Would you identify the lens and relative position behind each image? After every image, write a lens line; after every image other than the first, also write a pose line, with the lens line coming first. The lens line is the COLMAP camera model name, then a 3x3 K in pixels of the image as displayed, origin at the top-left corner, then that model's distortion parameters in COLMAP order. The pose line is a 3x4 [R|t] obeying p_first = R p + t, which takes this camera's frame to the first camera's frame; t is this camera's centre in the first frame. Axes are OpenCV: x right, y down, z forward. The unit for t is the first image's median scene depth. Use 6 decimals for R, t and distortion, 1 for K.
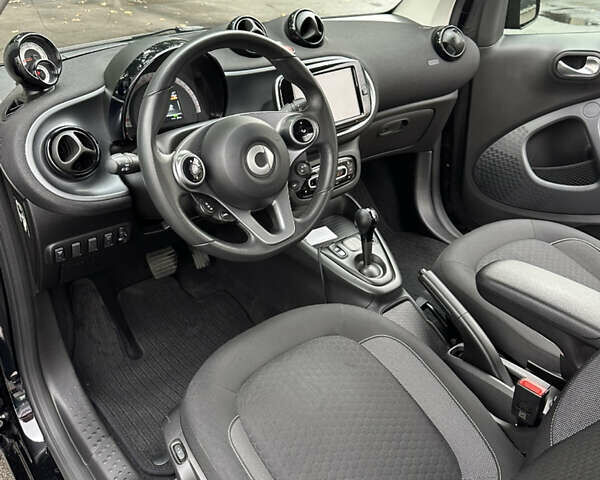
lens RADIAL K [[556.0, 0, 300.0], [0, 556.0, 240.0], [0, 0, 1]] dist [-0.004060, -0.007490]
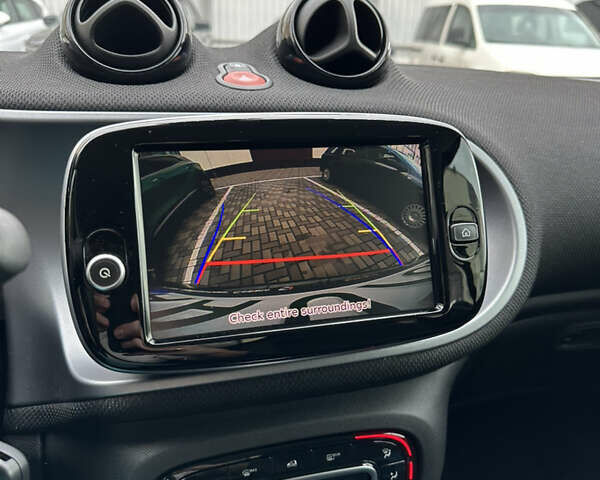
lens RADIAL K [[556.0, 0, 300.0], [0, 556.0, 240.0], [0, 0, 1]] dist [-0.004060, -0.007490]
pose [[0.912000, 0.145445, -0.383537, 0.137391], [-0.223556, 0.960198, -0.167461, -0.180782], [0.343915, 0.238466, 0.908216, 0.656308]]
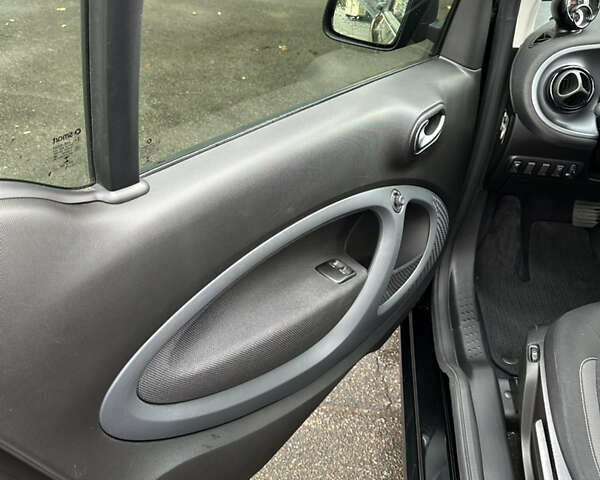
lens RADIAL K [[556.0, 0, 300.0], [0, 556.0, 240.0], [0, 0, 1]] dist [-0.004060, -0.007490]
pose [[0.685288, 0.443029, -0.578018, 0.013120], [-0.379265, 0.894665, 0.236078, 0.048122], [0.621722, 0.057440, 0.781129, -0.178417]]
